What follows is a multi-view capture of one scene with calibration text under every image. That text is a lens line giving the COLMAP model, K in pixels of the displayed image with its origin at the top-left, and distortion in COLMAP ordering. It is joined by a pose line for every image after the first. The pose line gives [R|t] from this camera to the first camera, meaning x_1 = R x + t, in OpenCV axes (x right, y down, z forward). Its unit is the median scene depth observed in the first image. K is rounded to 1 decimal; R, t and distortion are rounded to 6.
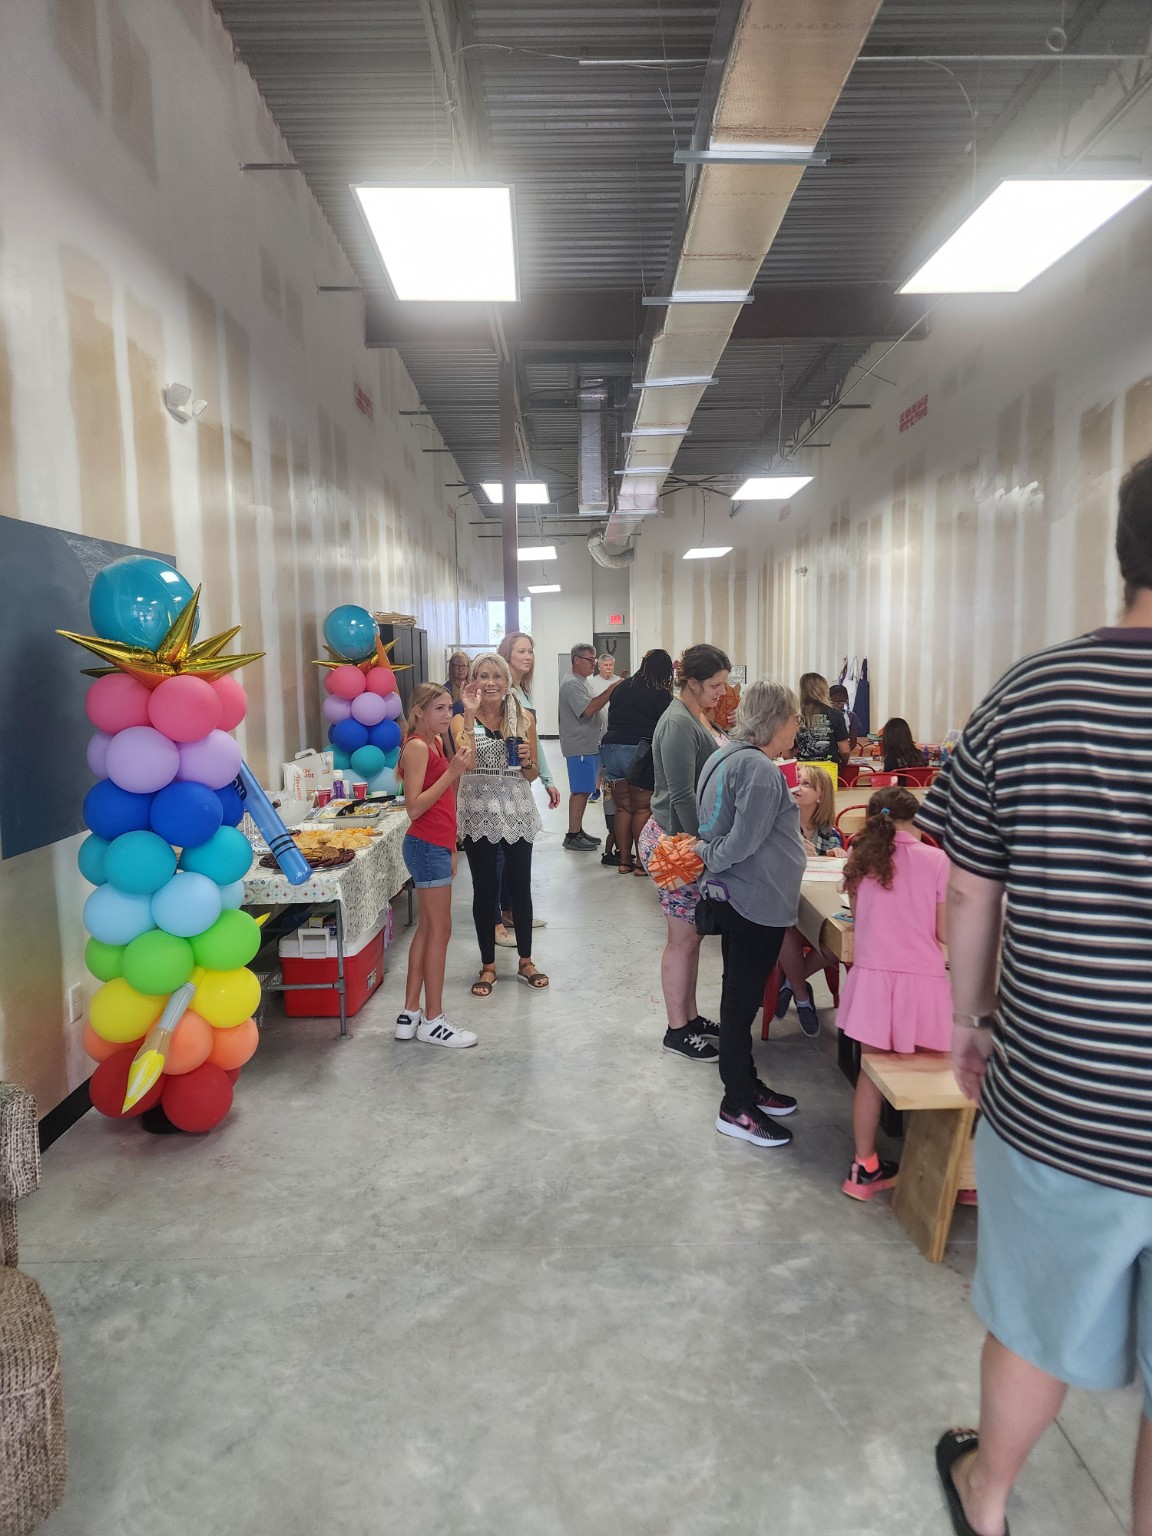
lens RADIAL K [[1023.8, 0, 576.0], [0, 1023.8, 768.0], [0, 0, 1]] dist [0.030074, -0.028398]
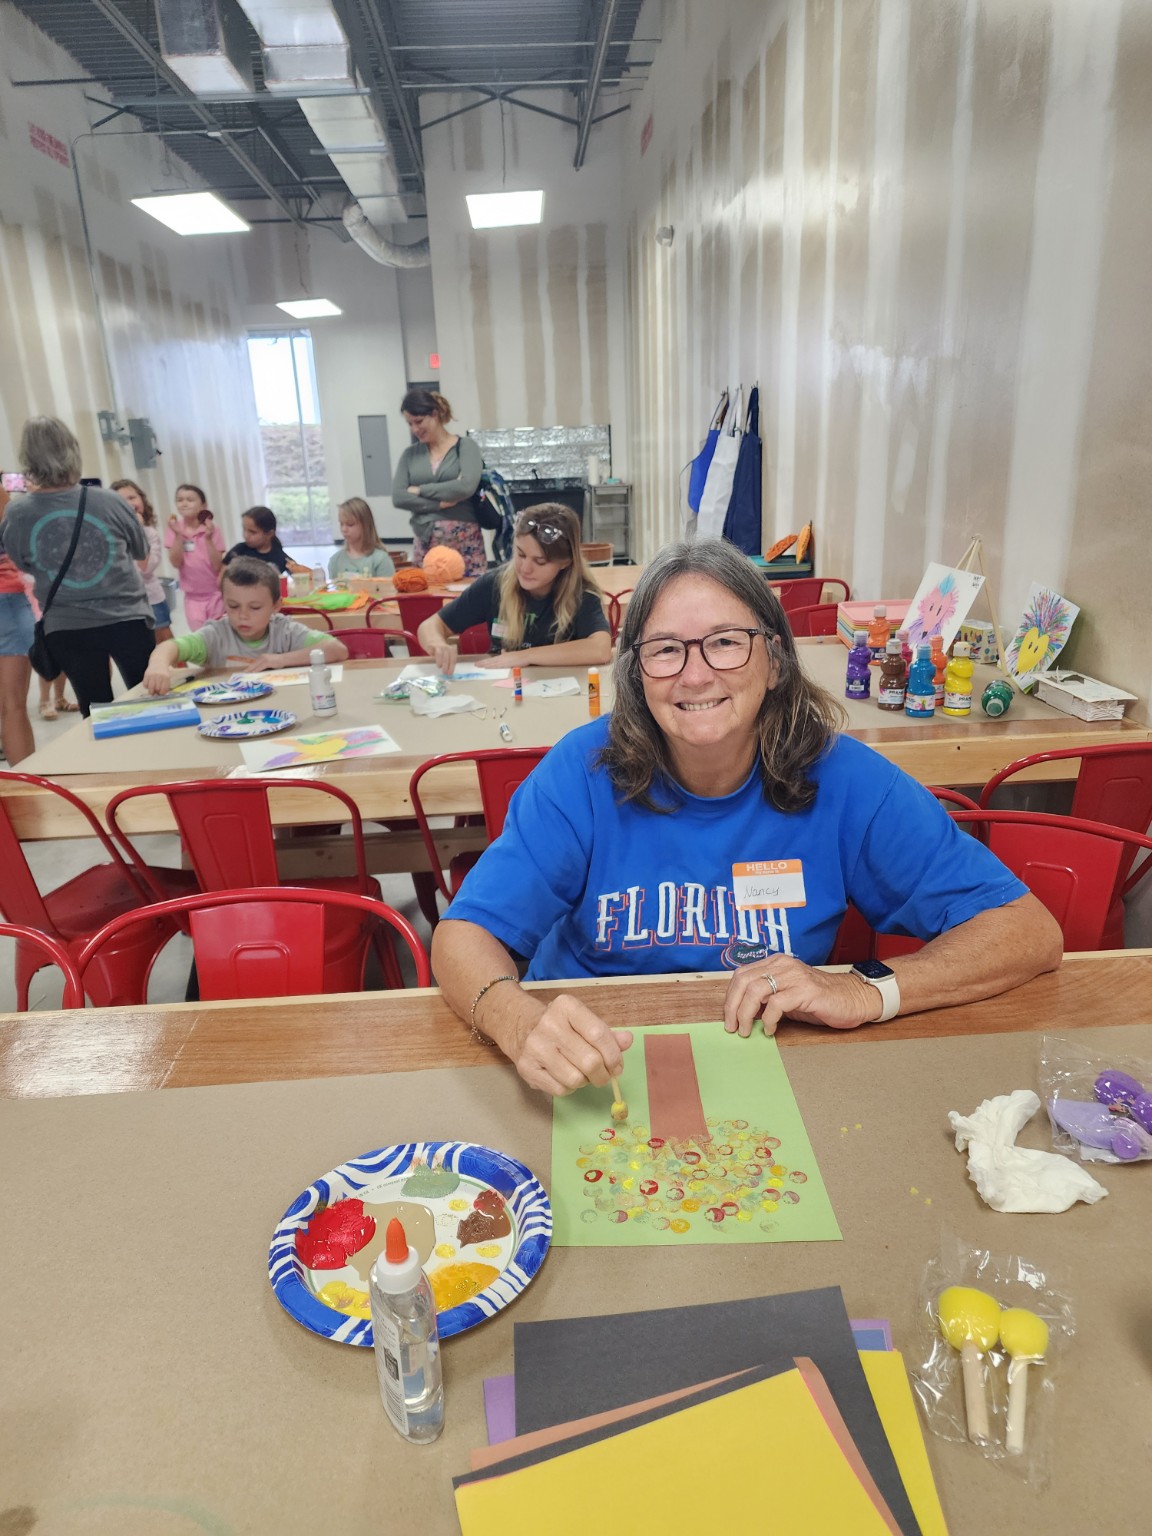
lens RADIAL K [[1023.8, 0, 576.0], [0, 1023.8, 768.0], [0, 0, 1]] dist [0.030074, -0.028398]
pose [[0.998842, -0.030603, 0.037114, 0.179572], [0.022402, 0.978694, 0.204099, -0.032901], [-0.042569, -0.203032, 0.978246, 0.509410]]
